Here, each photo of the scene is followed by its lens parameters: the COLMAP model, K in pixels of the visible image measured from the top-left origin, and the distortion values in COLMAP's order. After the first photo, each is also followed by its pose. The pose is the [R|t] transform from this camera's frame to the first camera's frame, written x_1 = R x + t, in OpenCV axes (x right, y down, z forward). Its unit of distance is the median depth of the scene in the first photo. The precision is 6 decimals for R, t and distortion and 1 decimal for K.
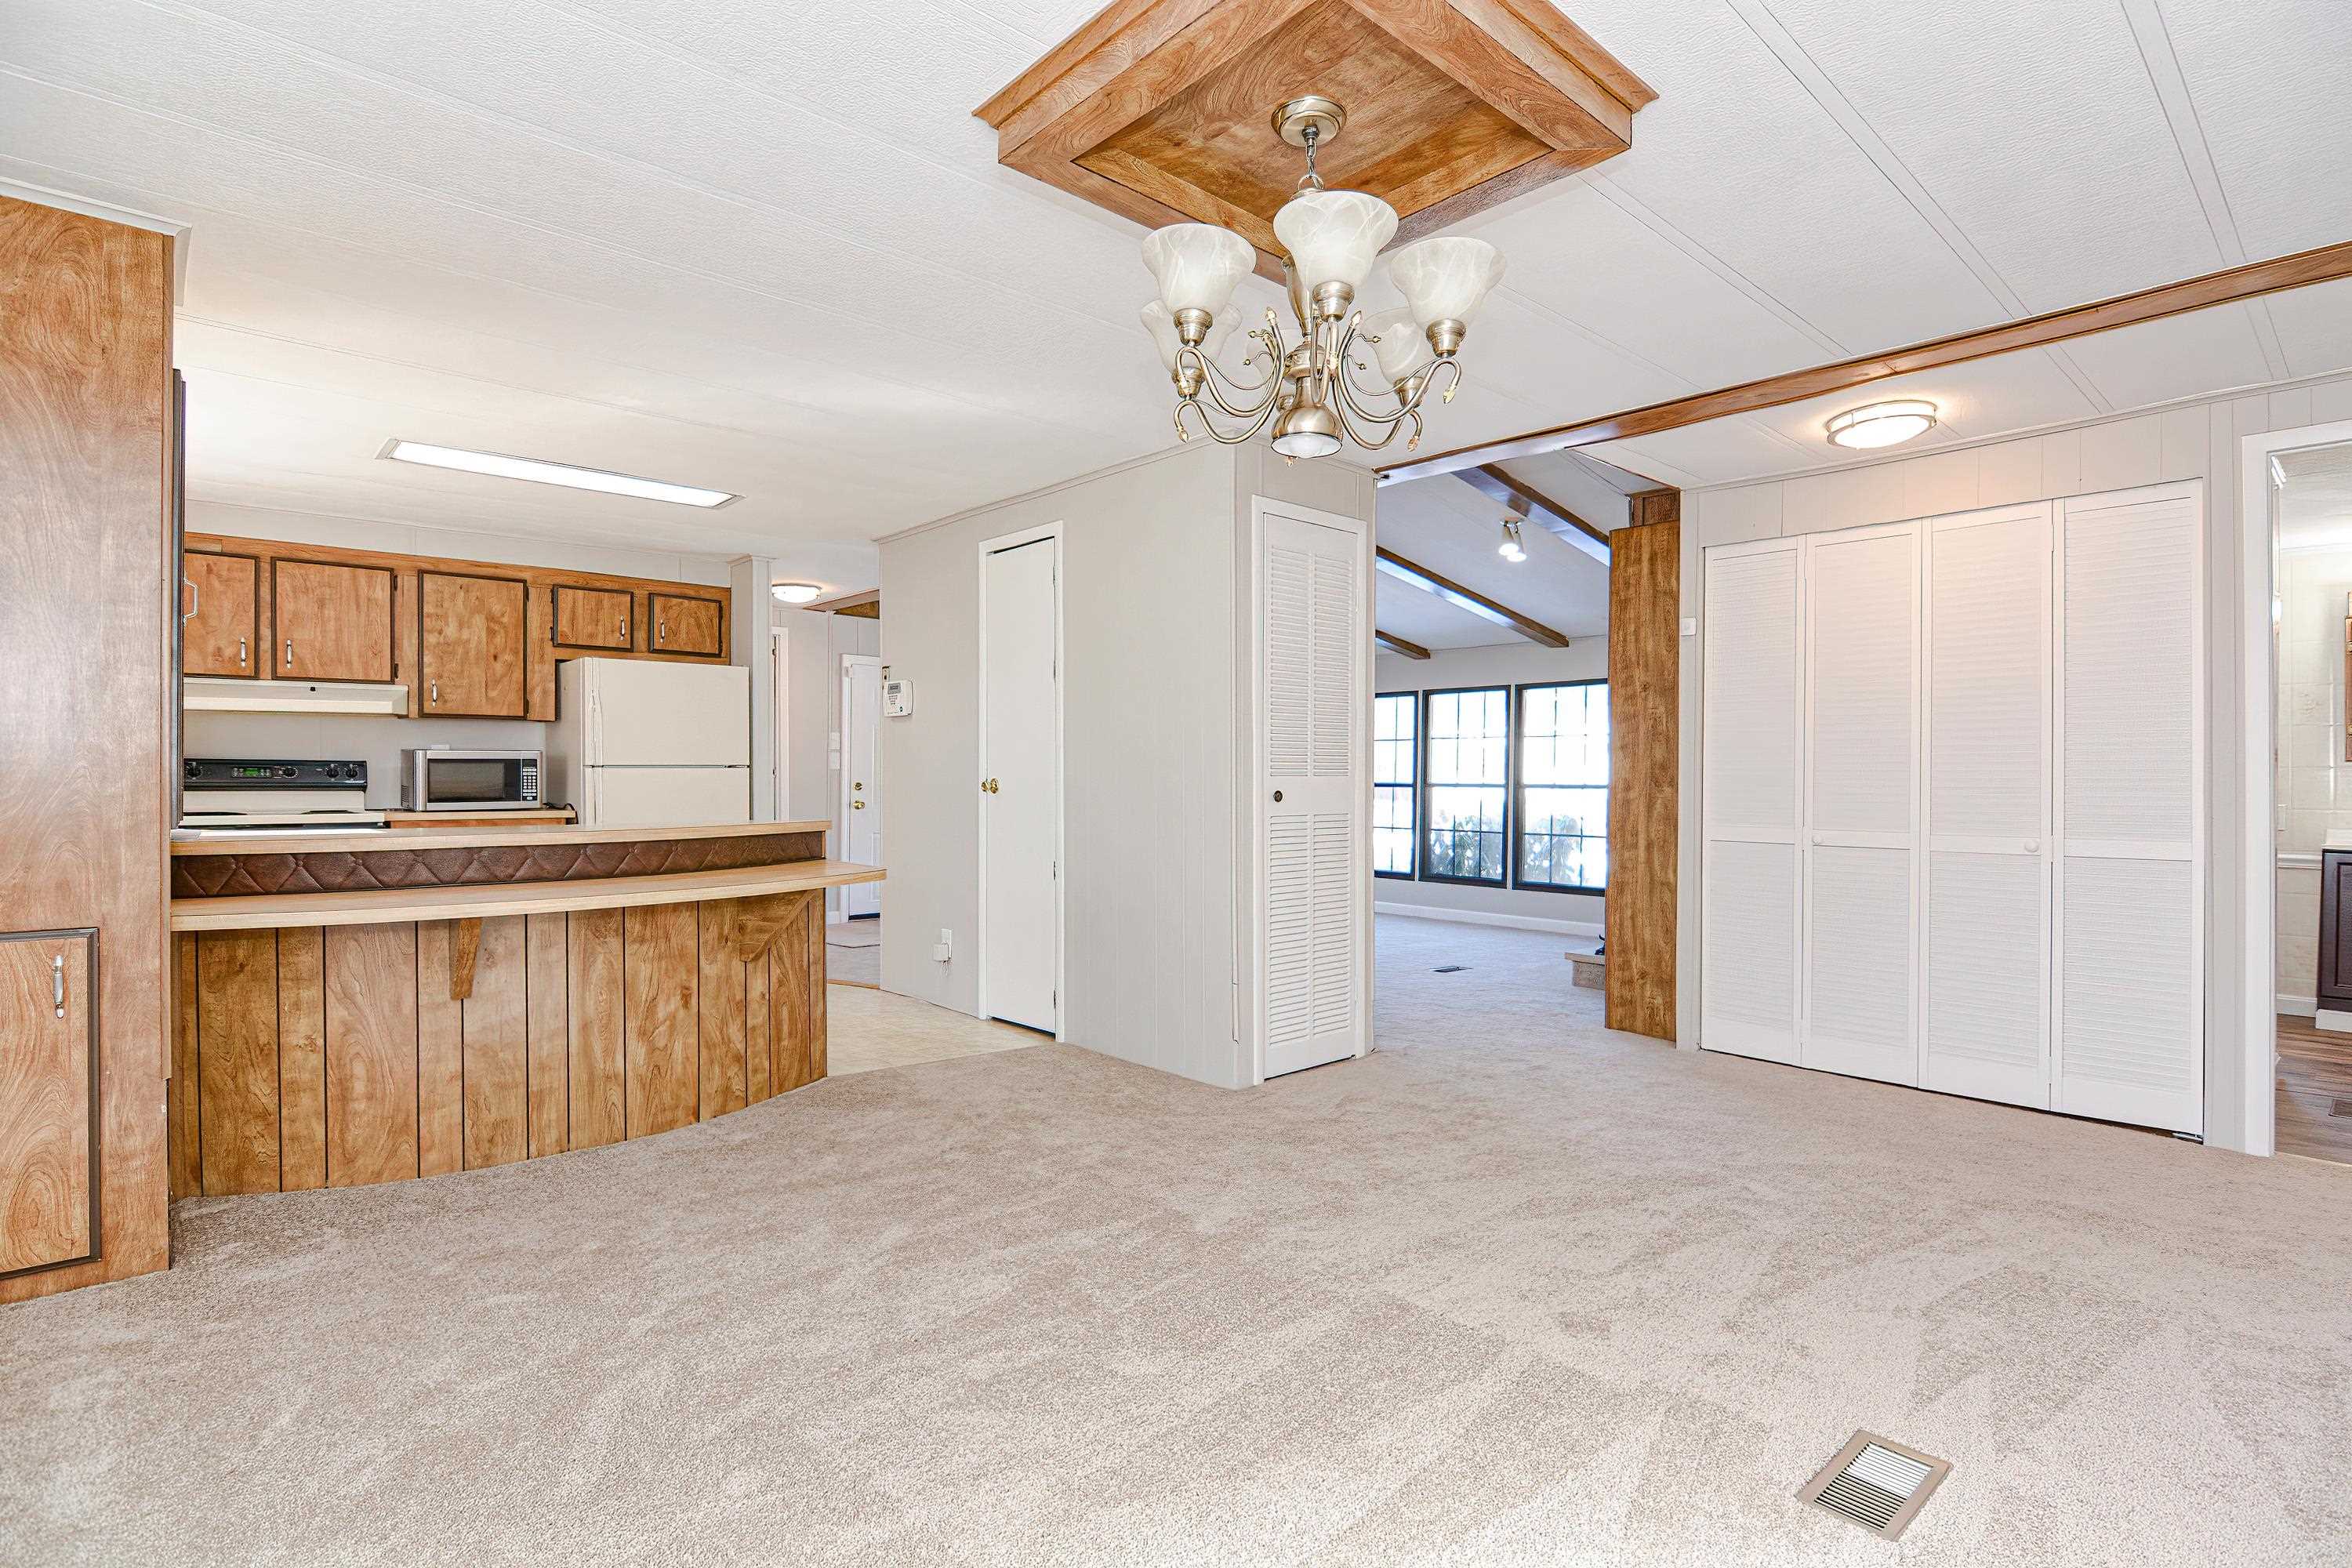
lens RADIAL K [[1135.6, 0, 1185.0], [0, 1135.6, 792.0], [0, 0, 1]] dist [0.005512, -0.011354]
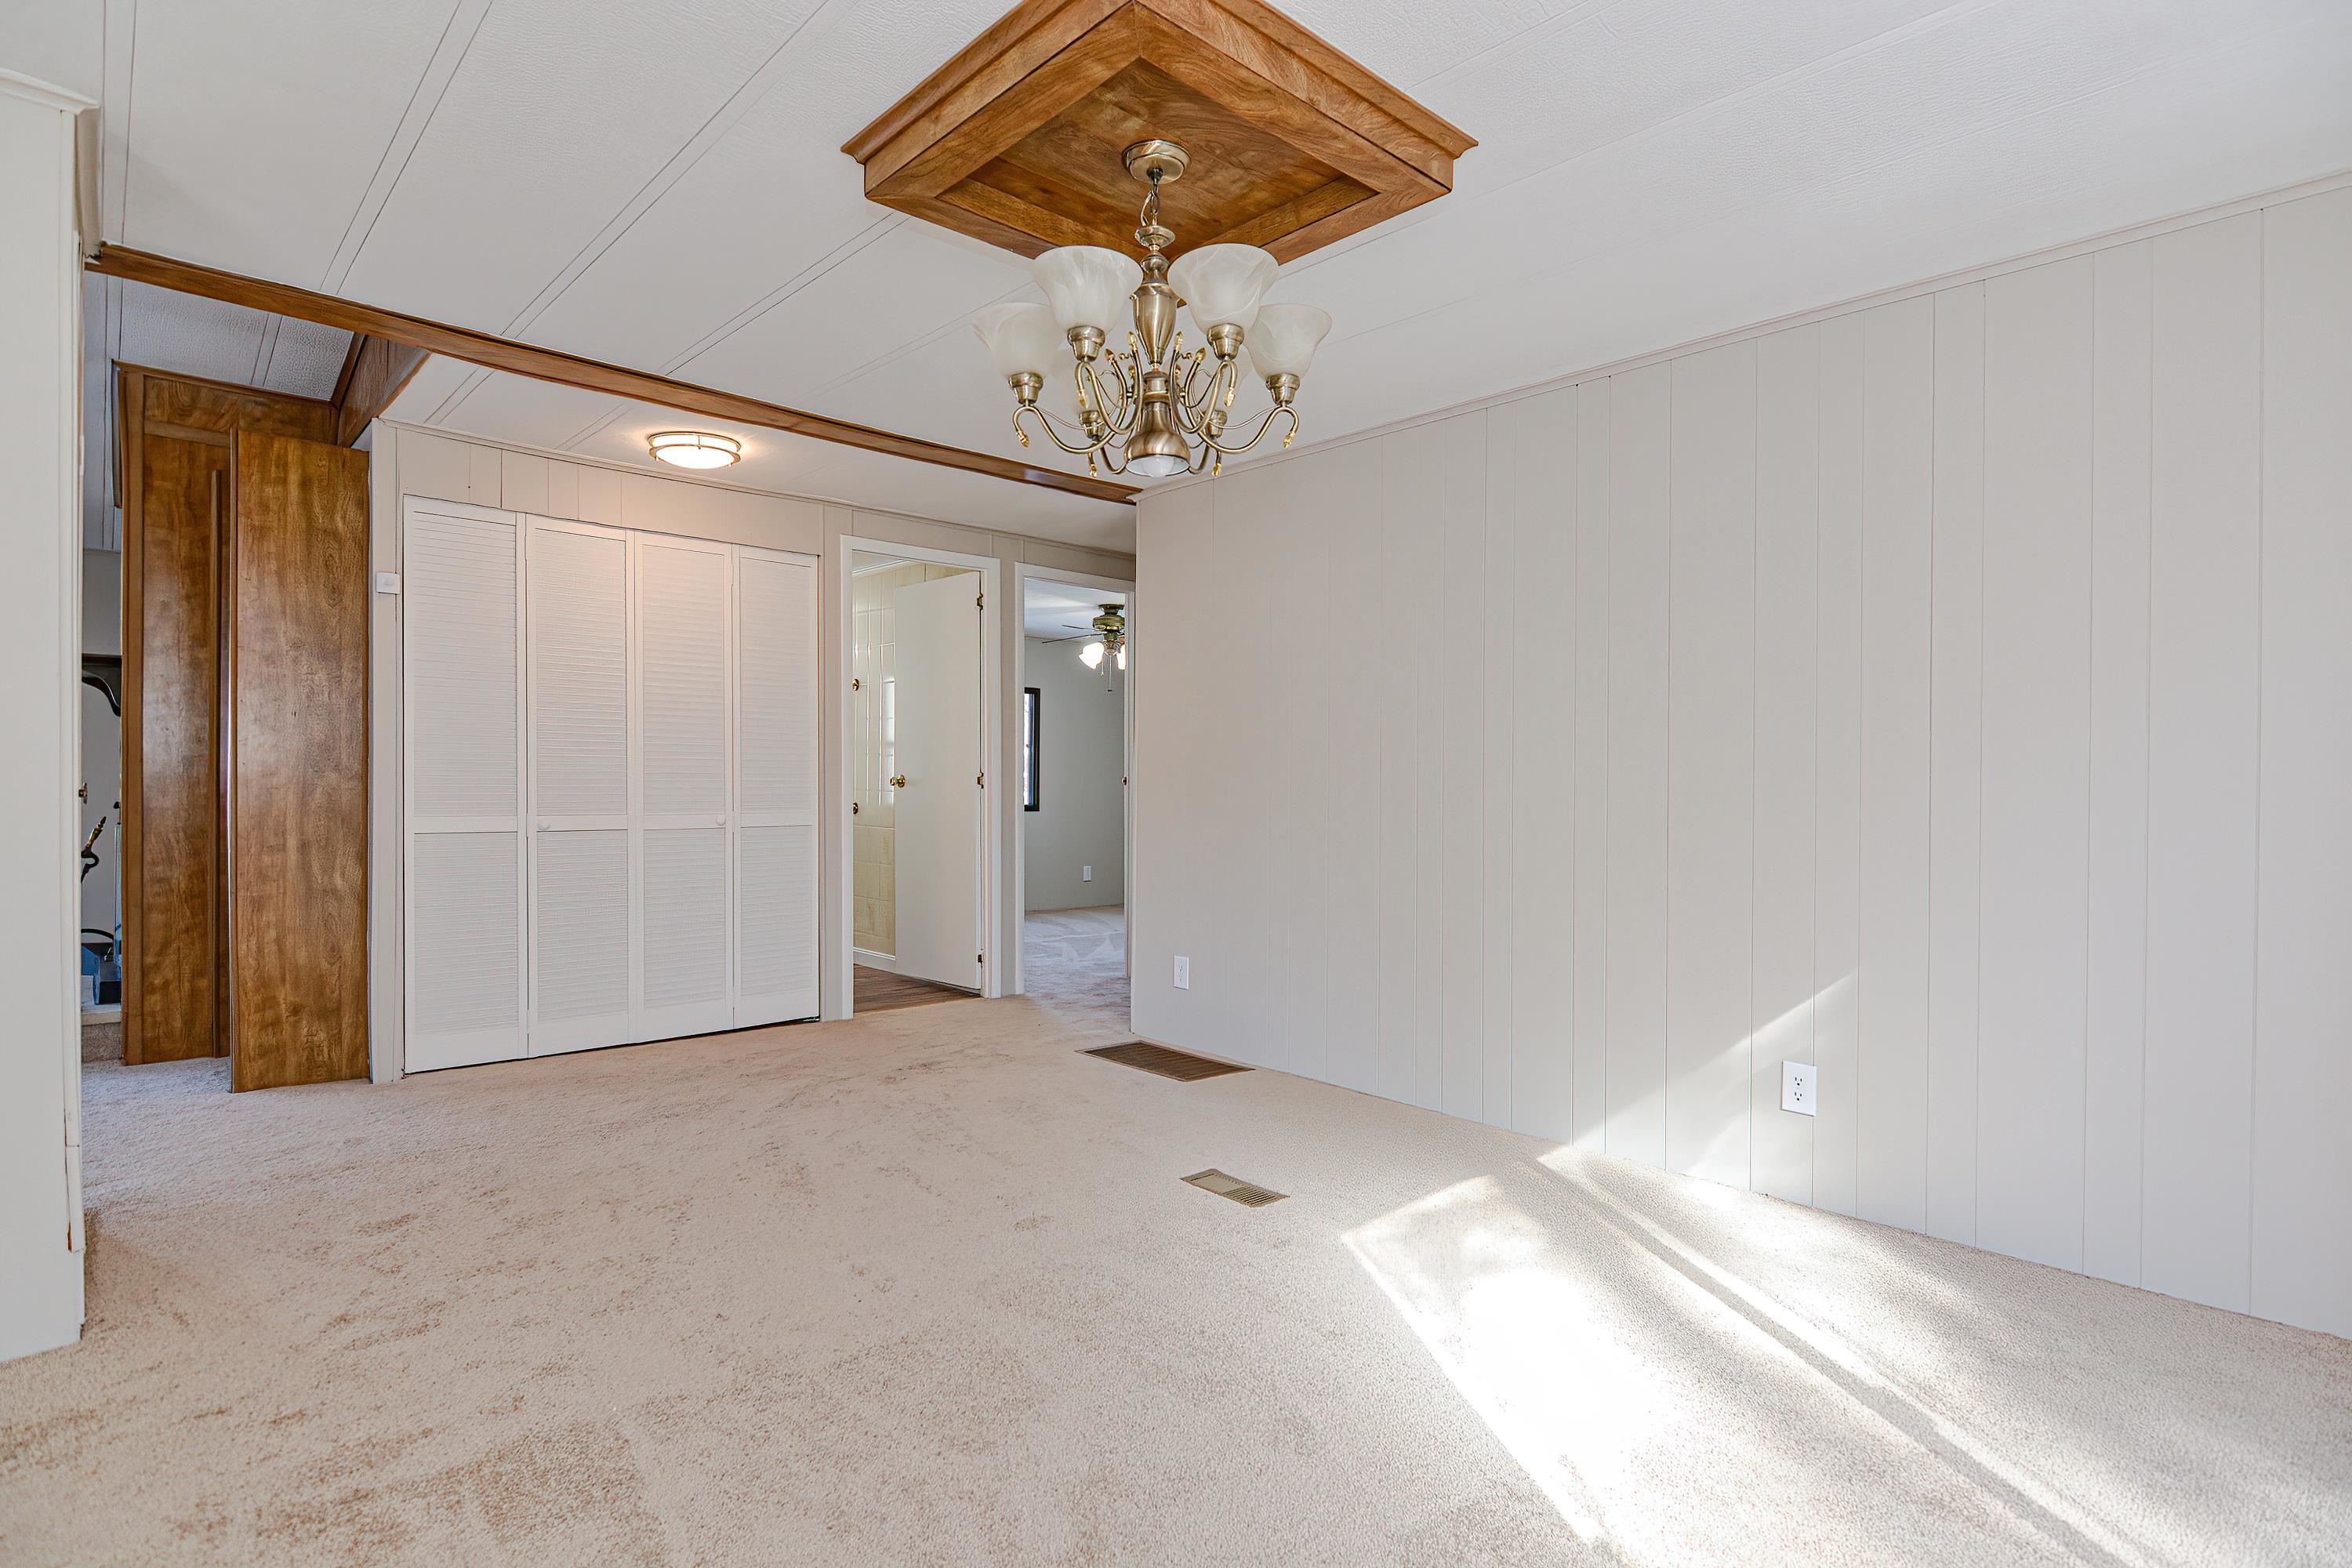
lens RADIAL K [[1135.6, 0, 1185.0], [0, 1135.6, 792.0], [0, 0, 1]] dist [0.005512, -0.011354]
pose [[0.005010, -0.014991, 0.999875, -0.430995], [0.001501, 0.999887, 0.014984, -0.001528], [-0.999986, 0.001426, 0.005032, 0.429120]]
